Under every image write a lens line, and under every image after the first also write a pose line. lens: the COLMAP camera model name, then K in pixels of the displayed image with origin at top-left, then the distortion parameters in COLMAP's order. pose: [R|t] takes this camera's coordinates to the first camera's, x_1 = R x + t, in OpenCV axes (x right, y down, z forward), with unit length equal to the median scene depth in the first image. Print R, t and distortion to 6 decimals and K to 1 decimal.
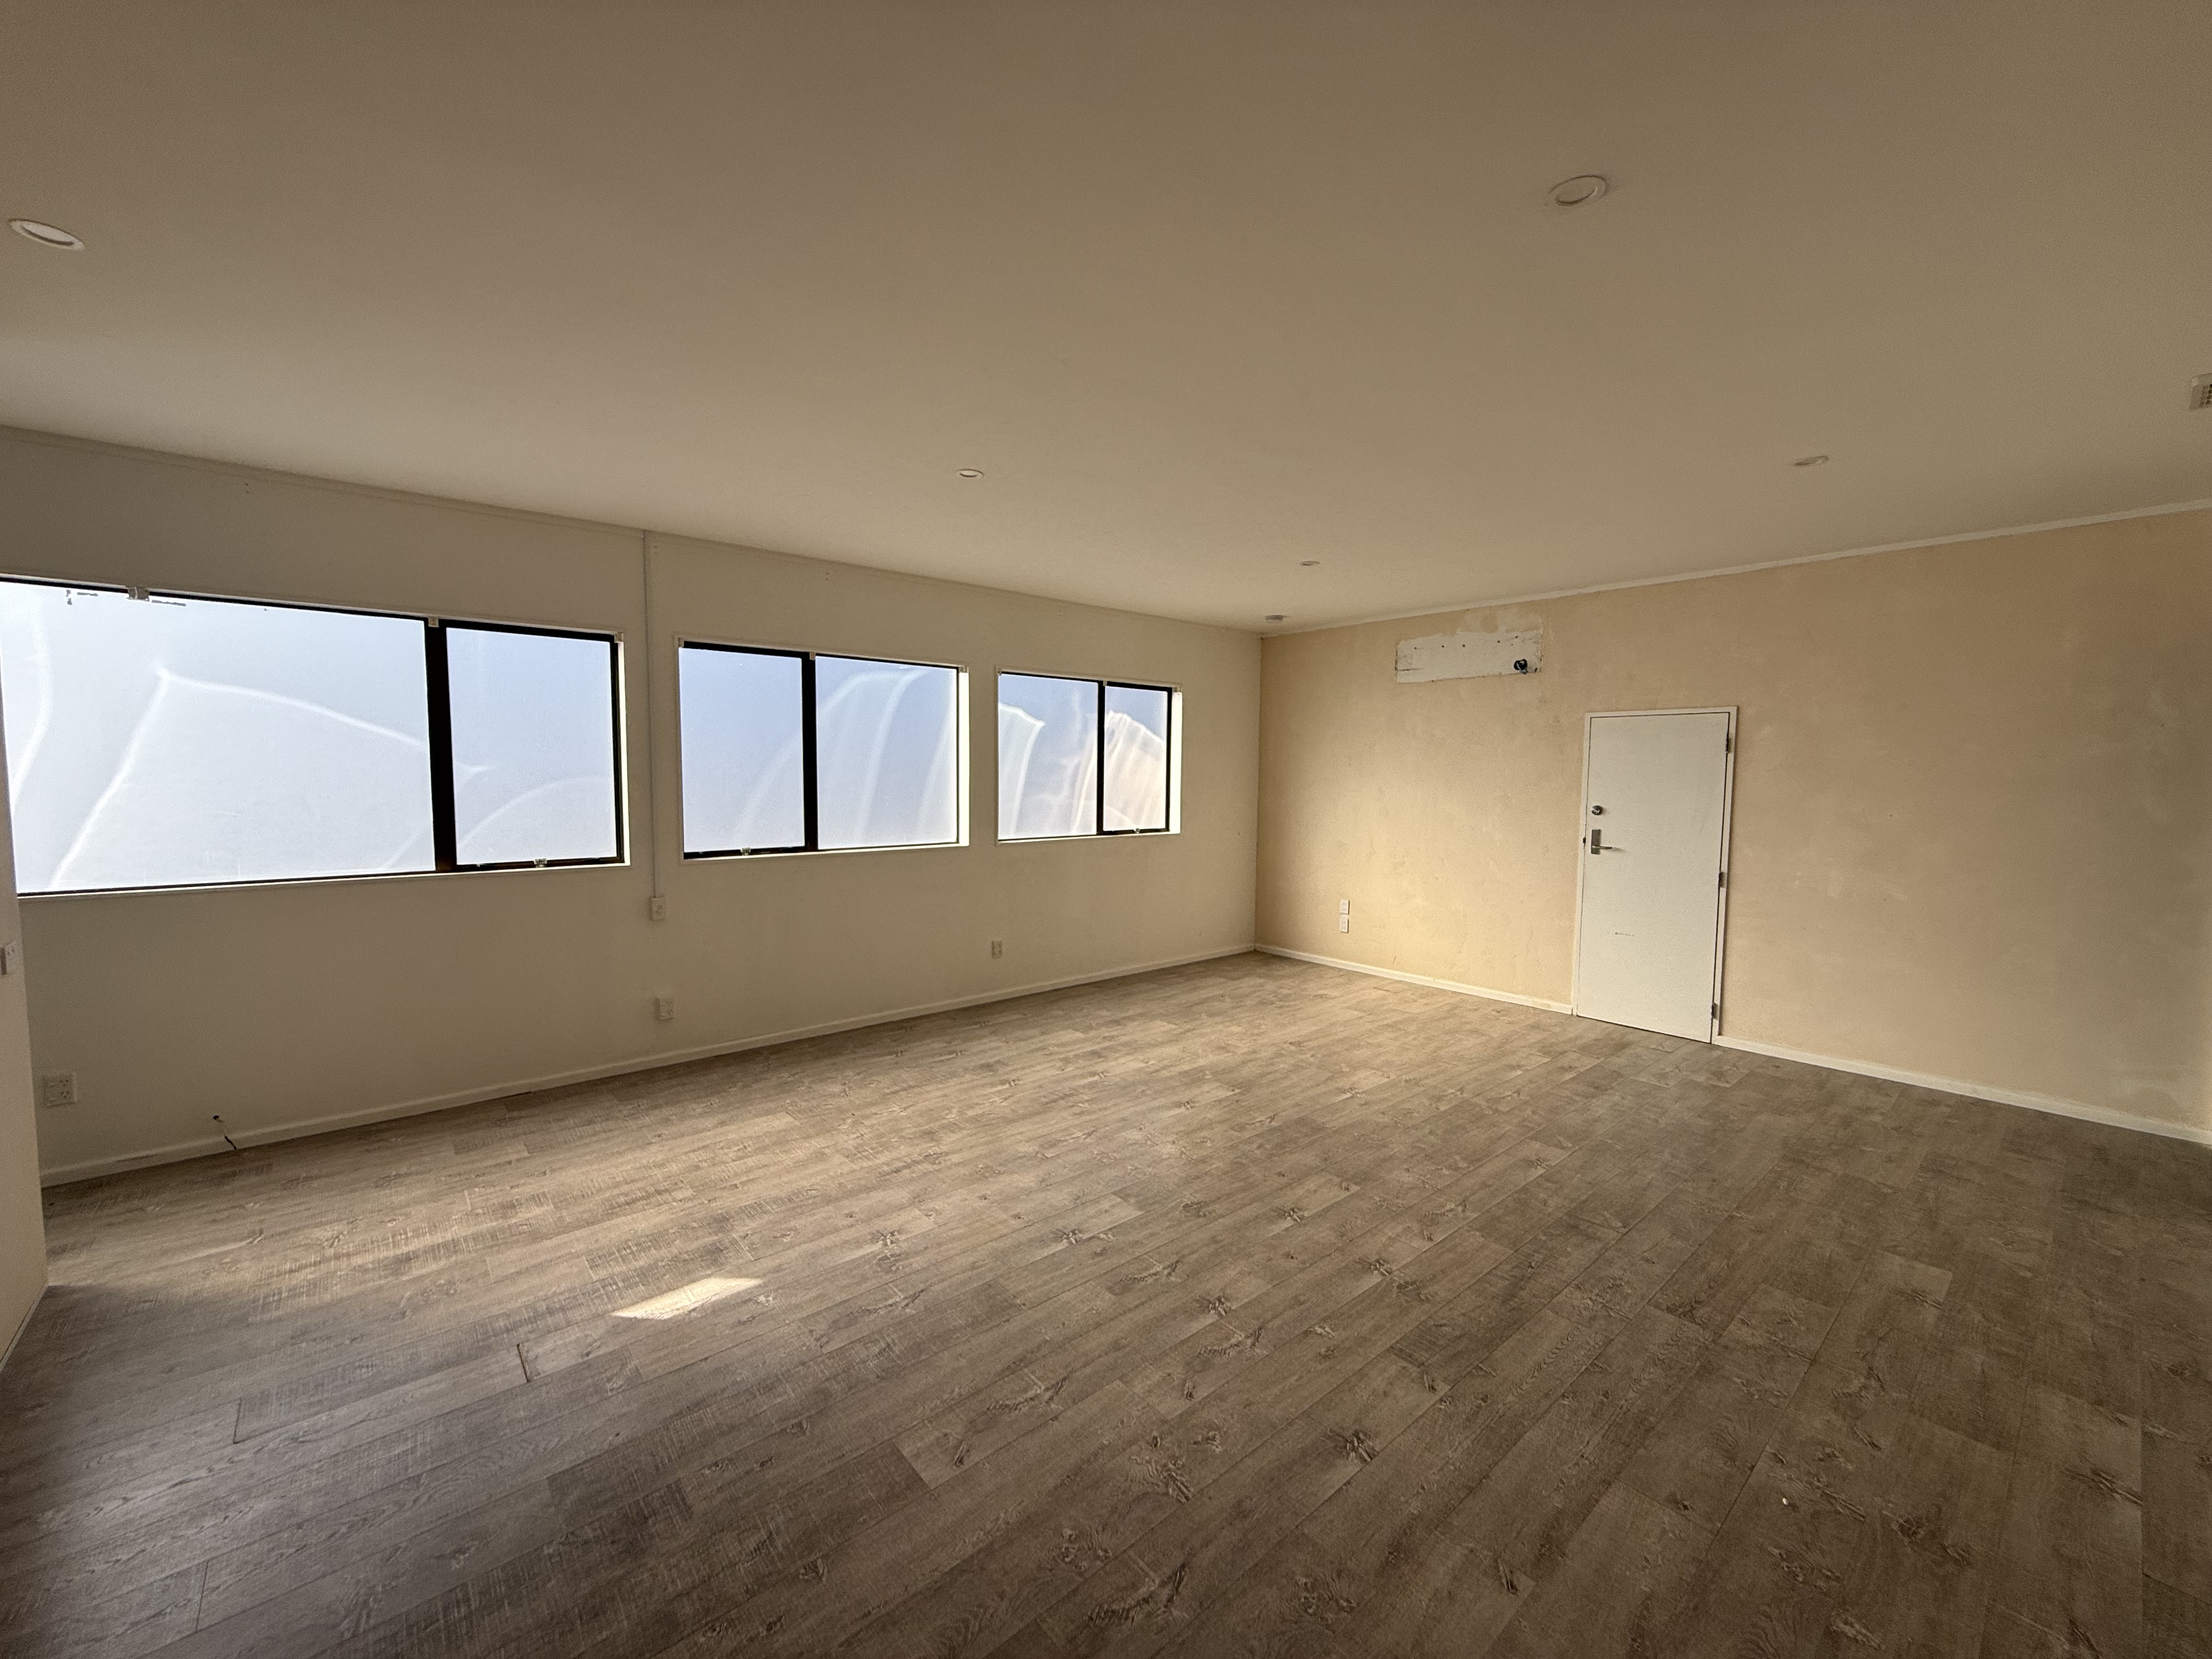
lens RADIAL K [[880.0, 0, 1098.5], [0, 880.0, 829.7], [0, 0, 1]] dist [0.000018, 0.000026]
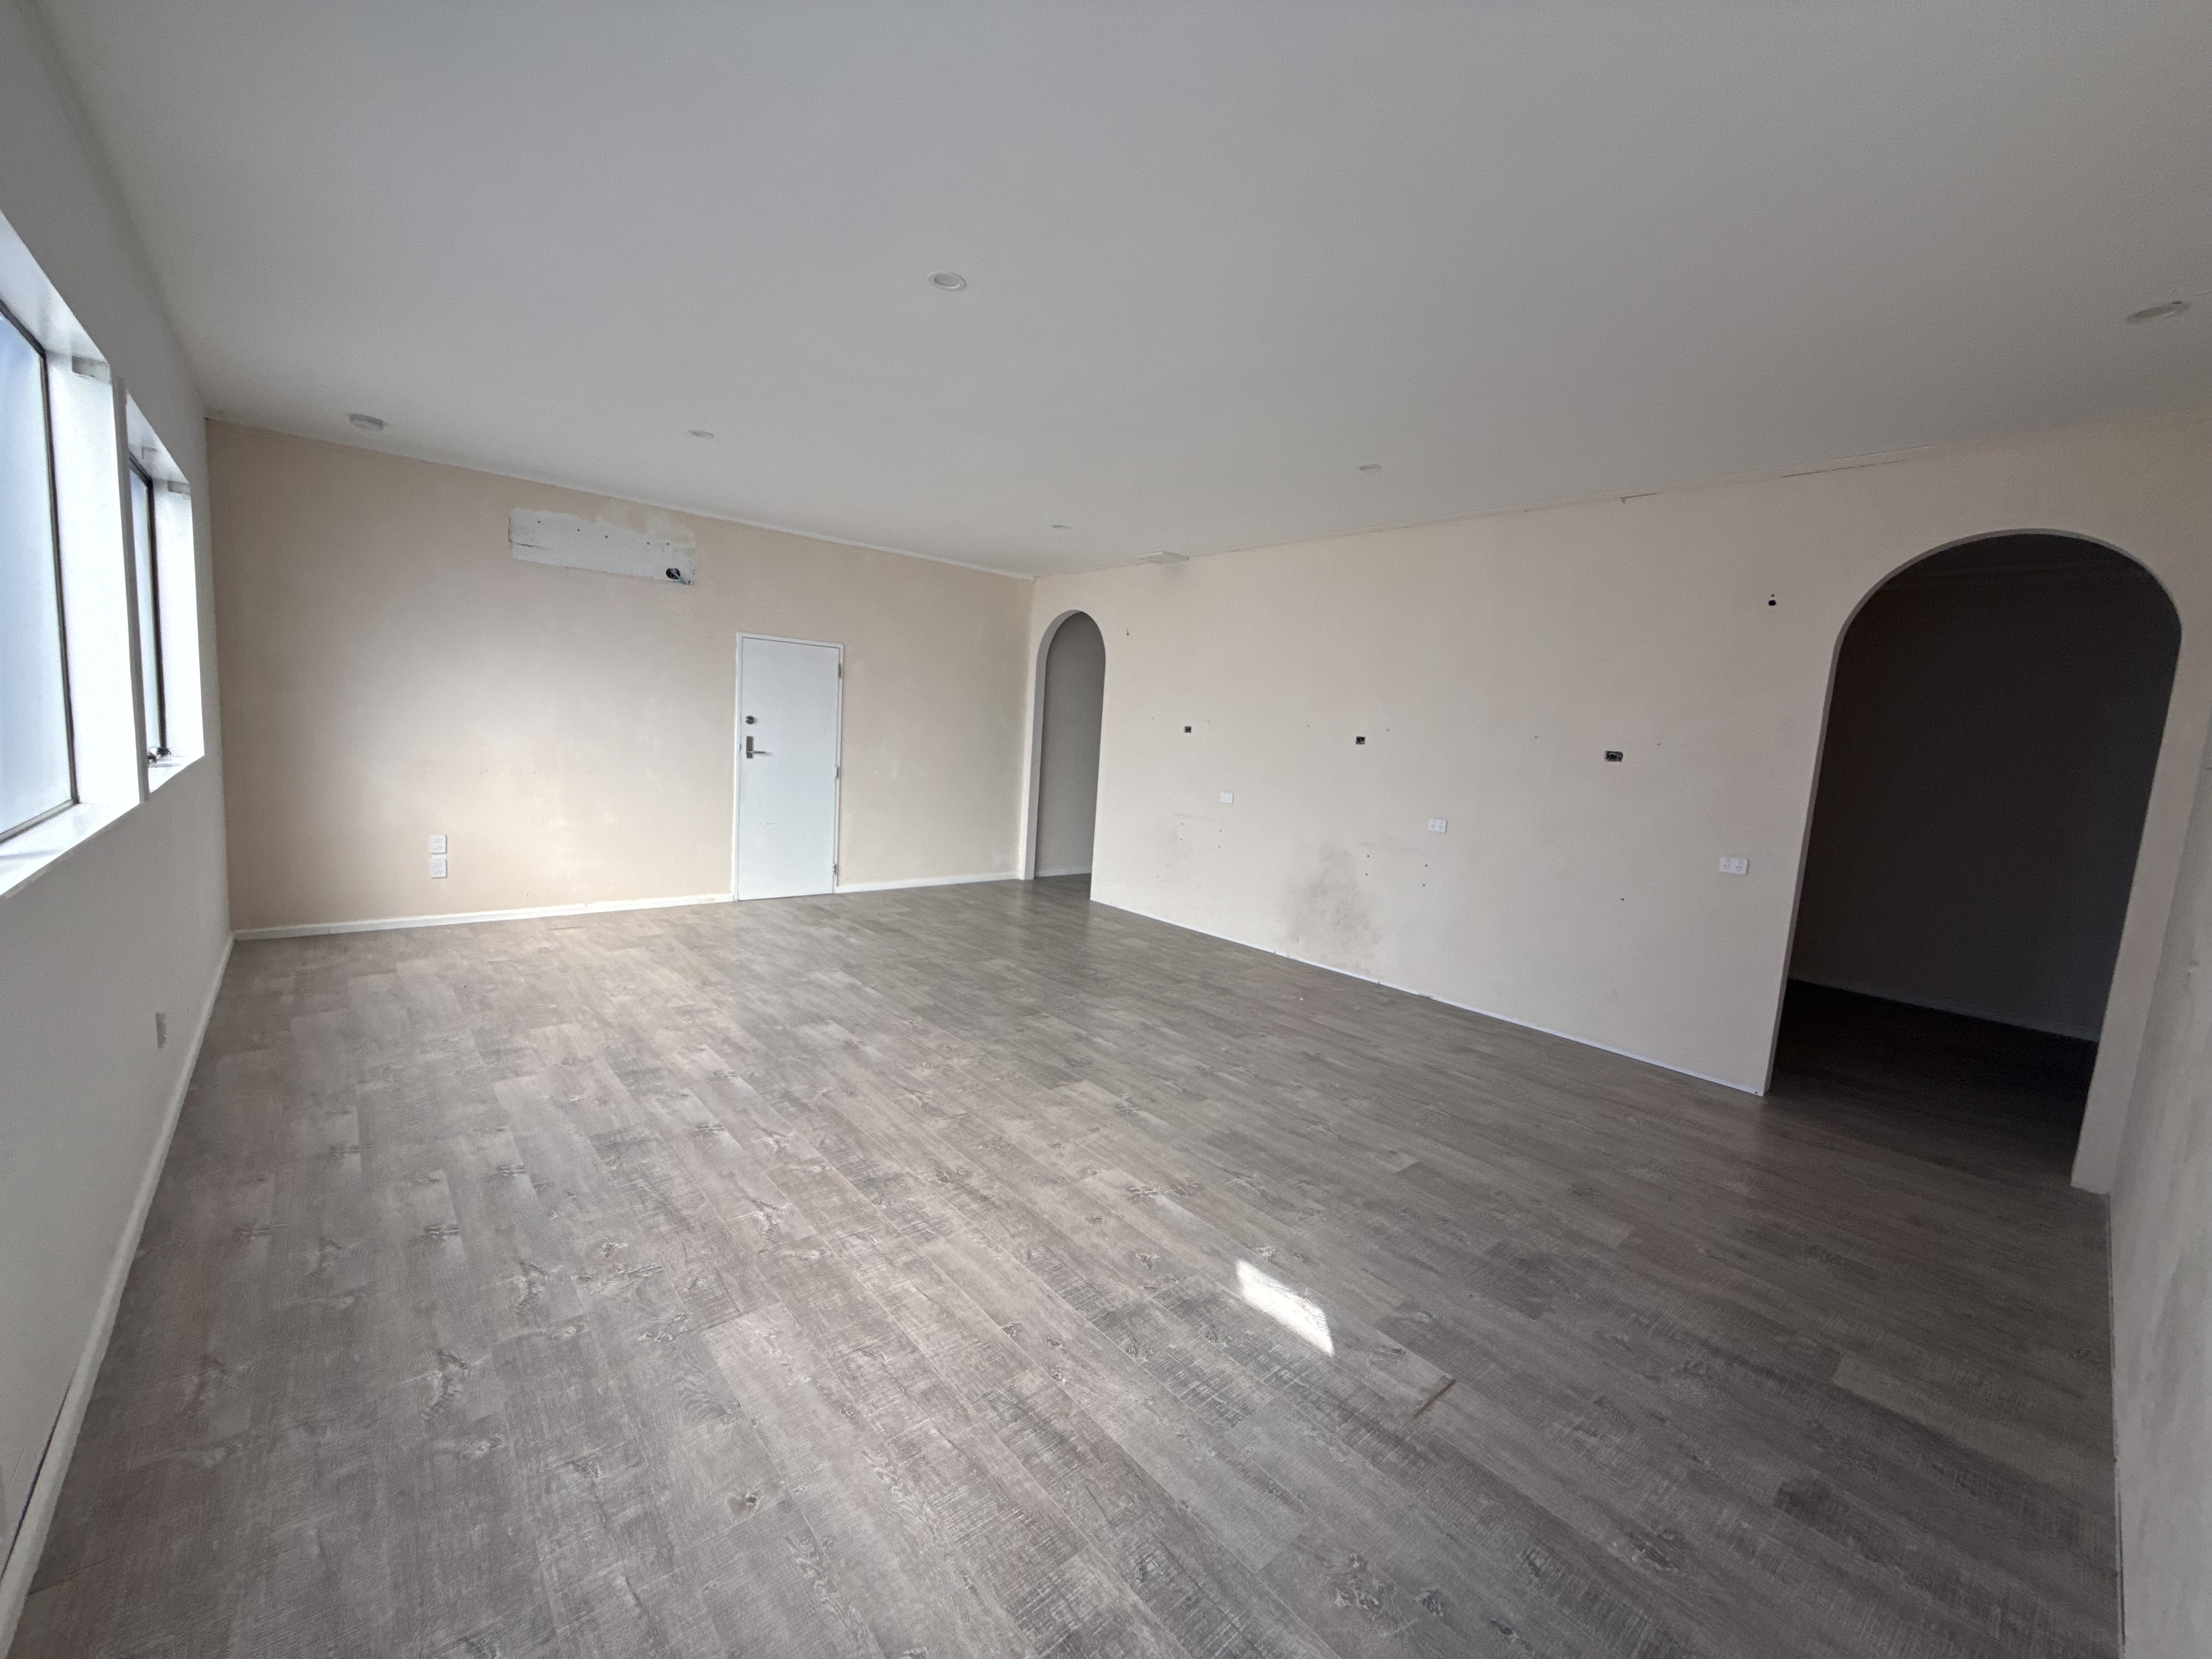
lens RADIAL K [[880.0, 0, 1098.5], [0, 880.0, 829.7], [0, 0, 1]] dist [0.000018, 0.000026]
pose [[-0.009374, -0.126275, 0.991951, -0.870204], [0.003203, 0.991986, 0.126310, -0.034026], [-0.999951, 0.004361, -0.008894, 0.810988]]
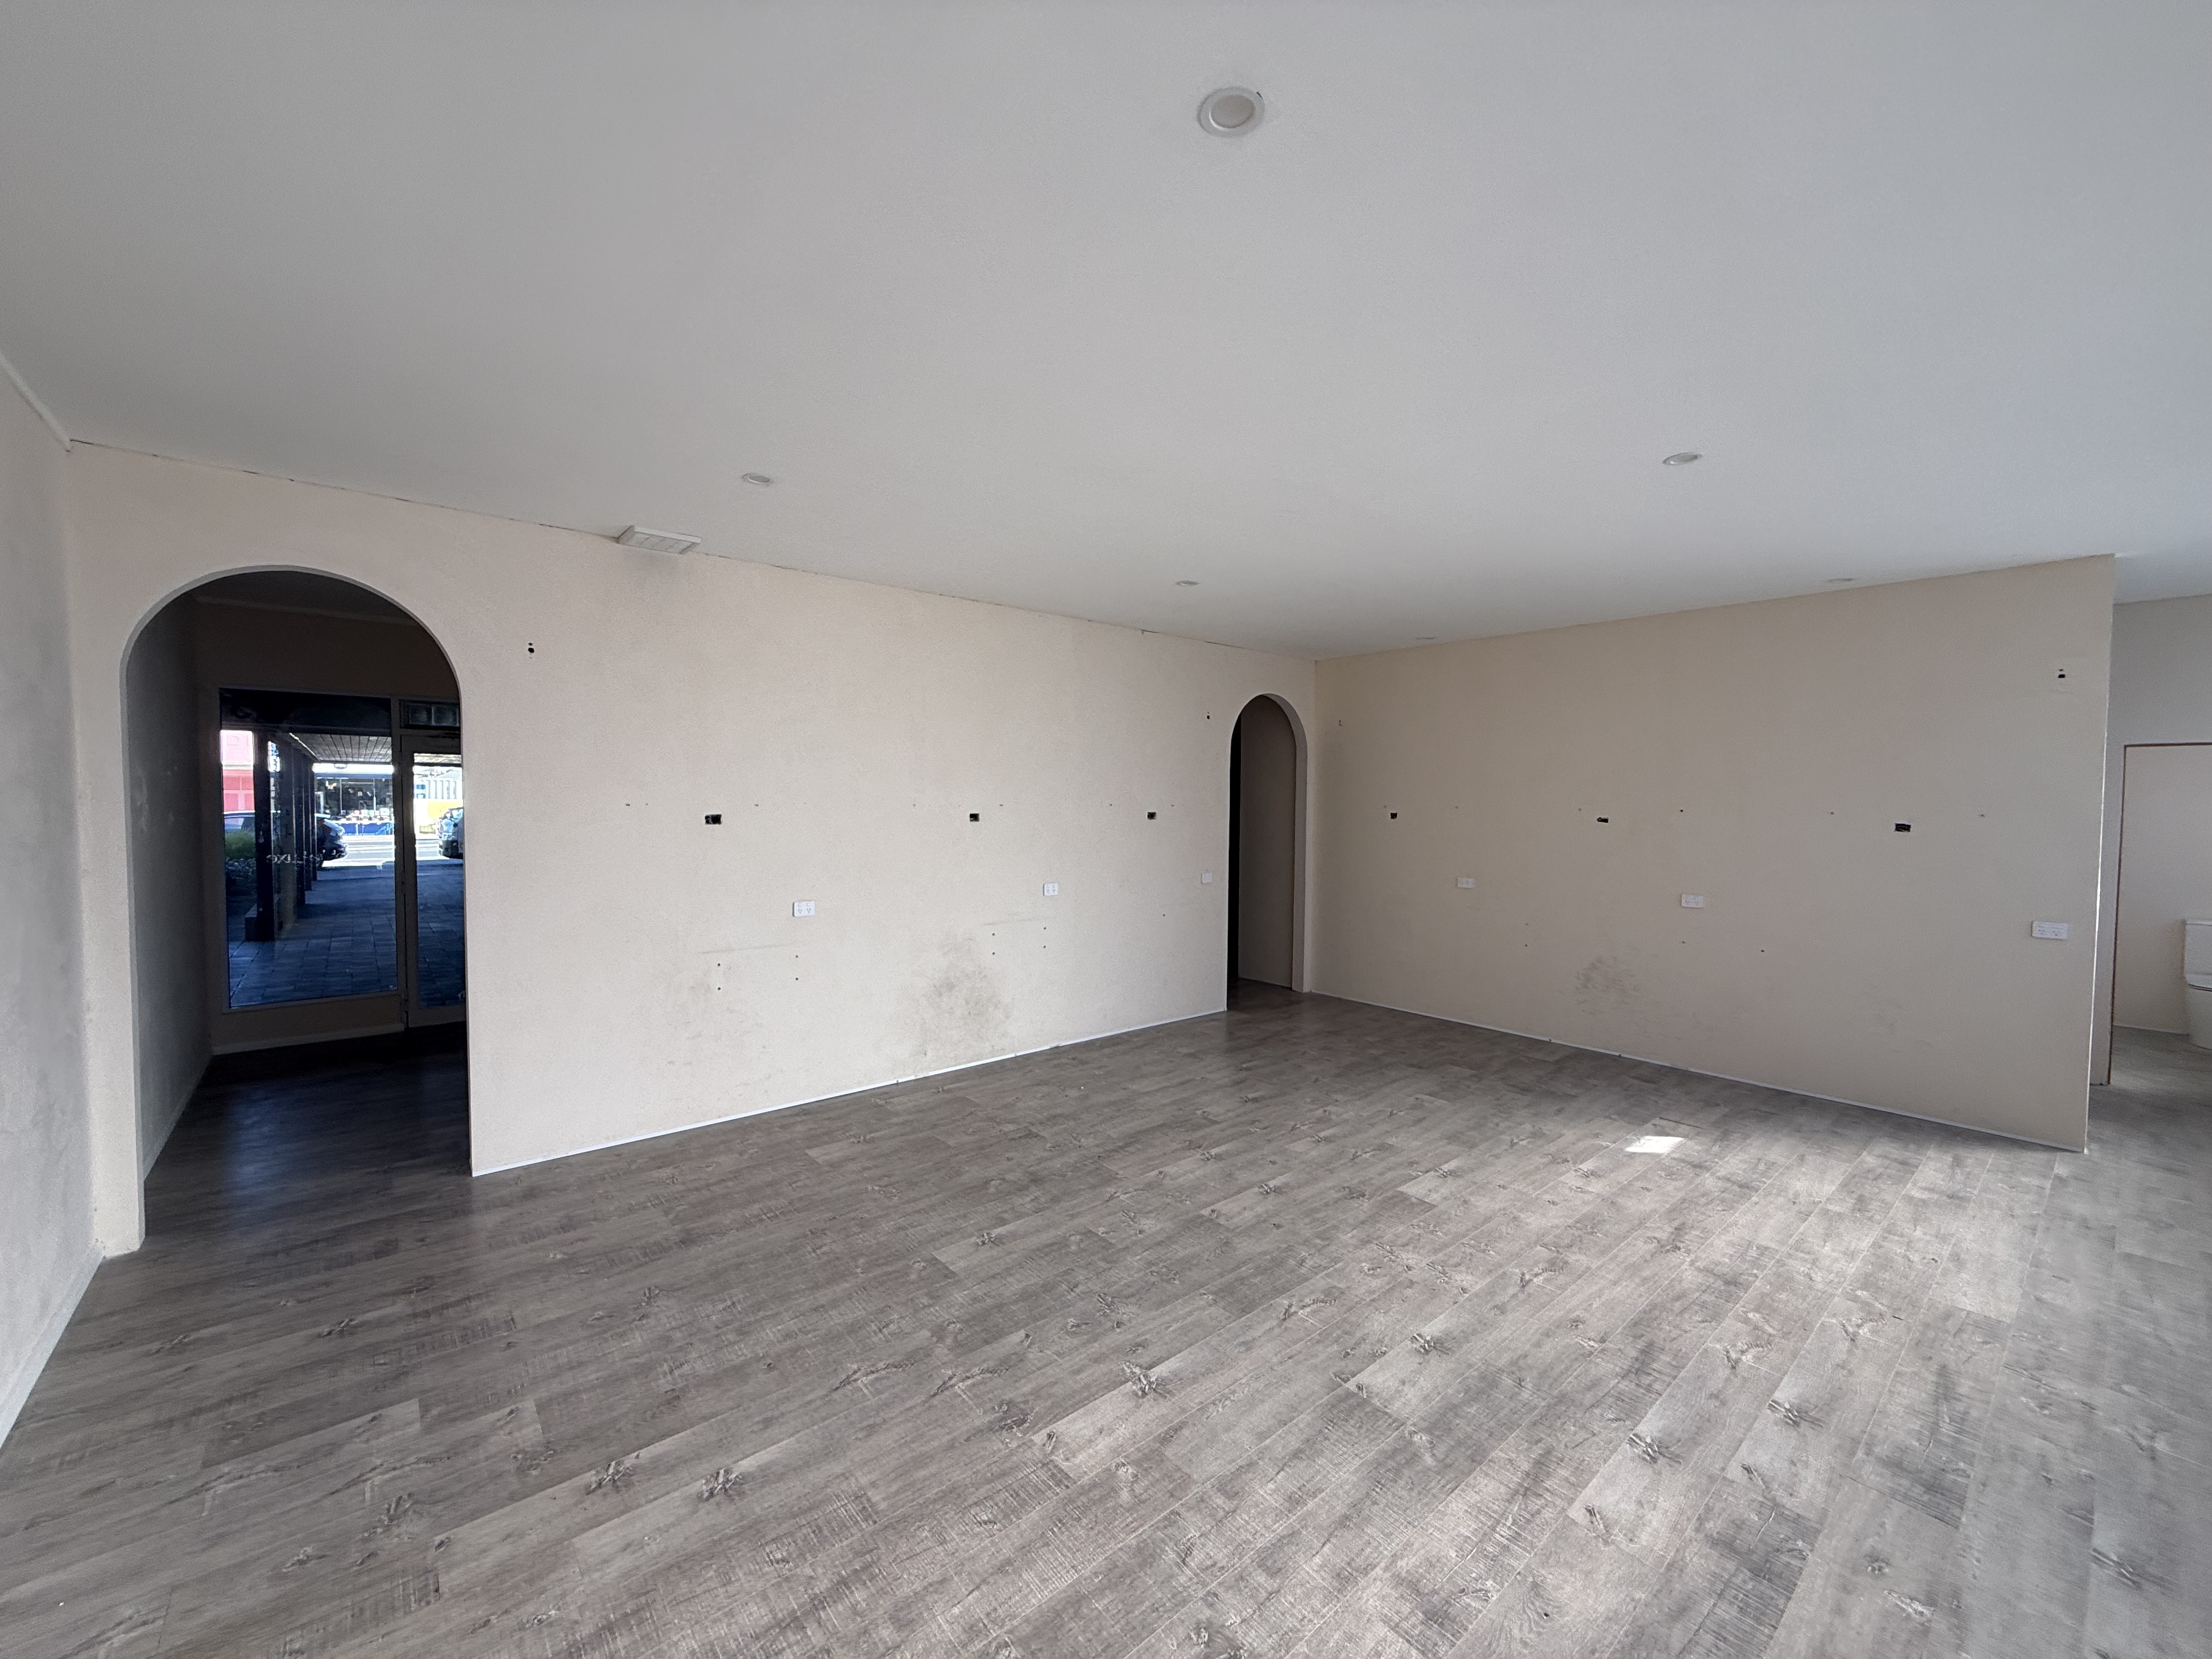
lens RADIAL K [[880.0, 0, 1098.5], [0, 880.0, 829.7], [0, 0, 1]] dist [0.000018, 0.000026]
pose [[-0.999824, -0.017017, 0.007869, 0.362275], [-0.016098, 0.994352, 0.104902, -0.122357], [-0.009609, 0.104757, -0.994451, 1.720187]]
